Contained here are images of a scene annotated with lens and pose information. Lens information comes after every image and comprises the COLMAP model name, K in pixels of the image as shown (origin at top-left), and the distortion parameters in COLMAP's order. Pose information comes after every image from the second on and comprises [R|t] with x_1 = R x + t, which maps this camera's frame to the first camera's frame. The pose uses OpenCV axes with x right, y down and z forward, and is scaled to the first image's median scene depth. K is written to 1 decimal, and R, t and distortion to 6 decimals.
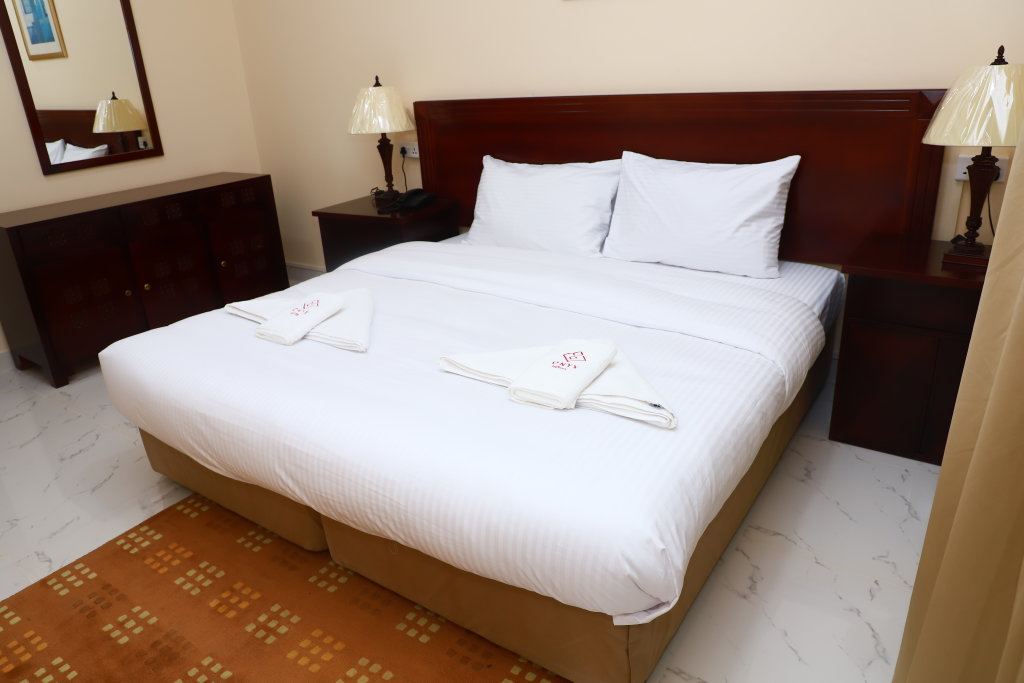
lens RADIAL K [[711.0, 0, 518.7], [0, 711.0, 354.6], [0, 0, 1]] dist [-0.065560, 0.041502]
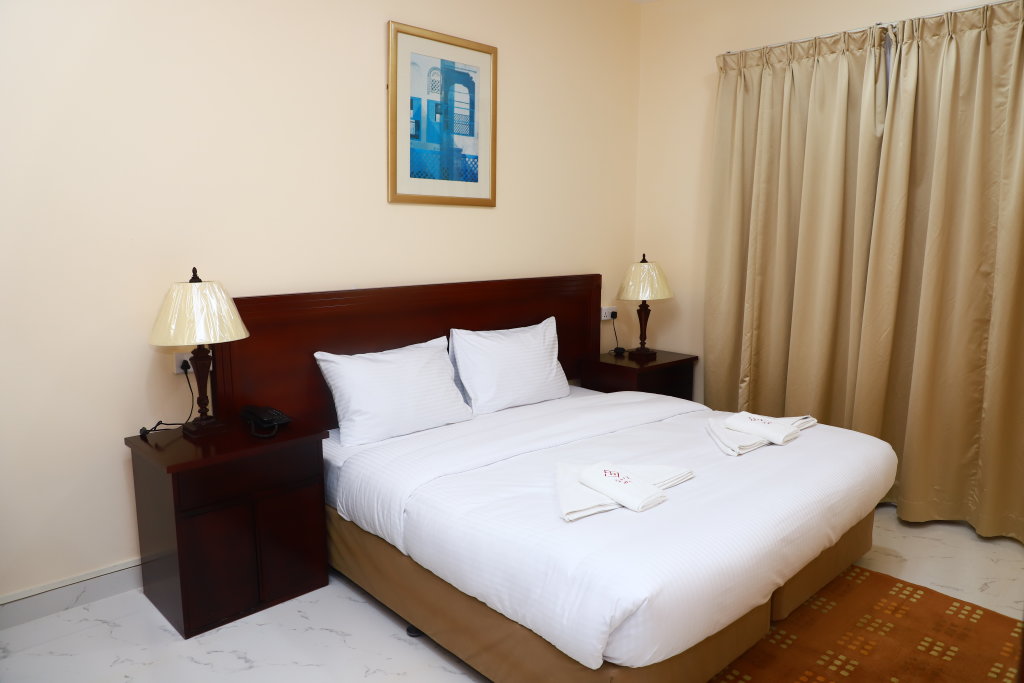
lens RADIAL K [[677.8, 0, 510.6], [0, 677.8, 345.5], [0, 0, 1]] dist [-0.044753, 0.003902]
pose [[0.241387, -0.093893, 0.965876, -1.291532], [0.376600, 0.926367, -0.004066, -0.306558], [-0.894374, 0.364730, 0.258973, 0.885401]]
